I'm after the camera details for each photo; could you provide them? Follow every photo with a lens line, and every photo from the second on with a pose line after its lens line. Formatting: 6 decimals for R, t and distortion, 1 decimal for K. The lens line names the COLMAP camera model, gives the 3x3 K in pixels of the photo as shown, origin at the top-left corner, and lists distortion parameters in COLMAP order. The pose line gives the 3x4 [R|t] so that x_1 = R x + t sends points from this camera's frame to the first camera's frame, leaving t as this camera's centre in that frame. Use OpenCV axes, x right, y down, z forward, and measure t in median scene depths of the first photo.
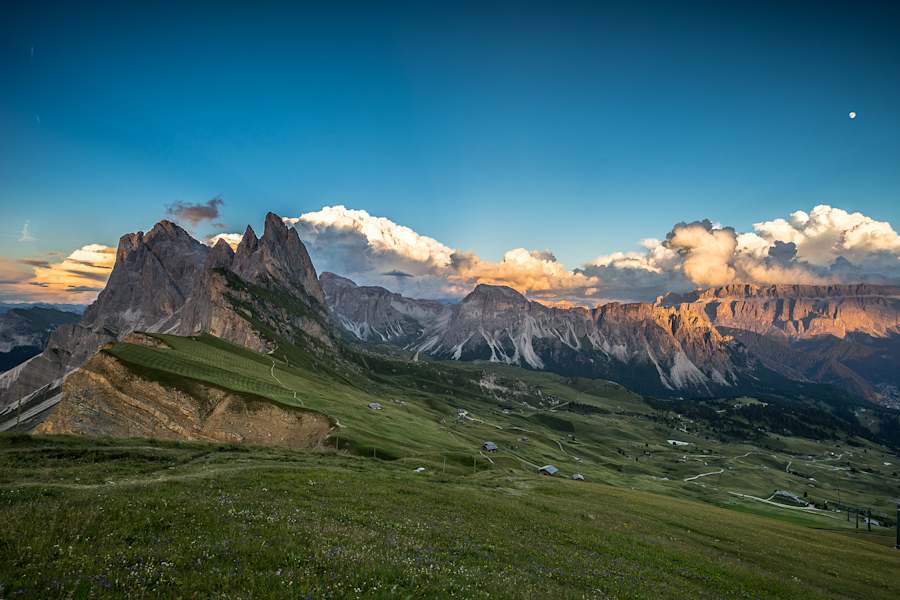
lens RADIAL K [[418.2, 0, 450.0], [0, 418.2, 300.0], [0, 0, 1]] dist [-0.030284, 0.001284]
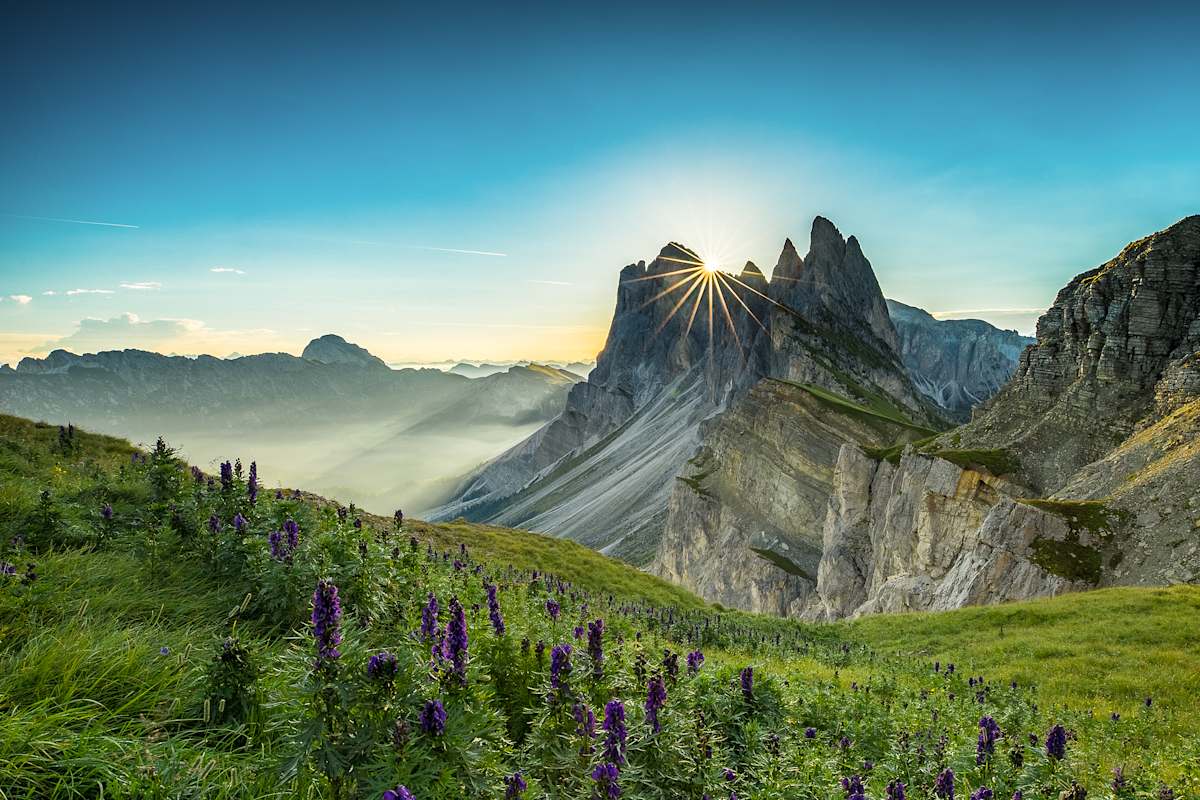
lens RADIAL K [[780.2, 0, 603.0], [0, 780.2, 445.6], [0, 0, 1]] dist [-0.018244, 0.000553]
pose [[0.841871, 0.037295, -0.538388, -0.030164], [0.029256, 0.992989, 0.114533, 0.004946], [0.538885, -0.112174, 0.834877, -0.311317]]
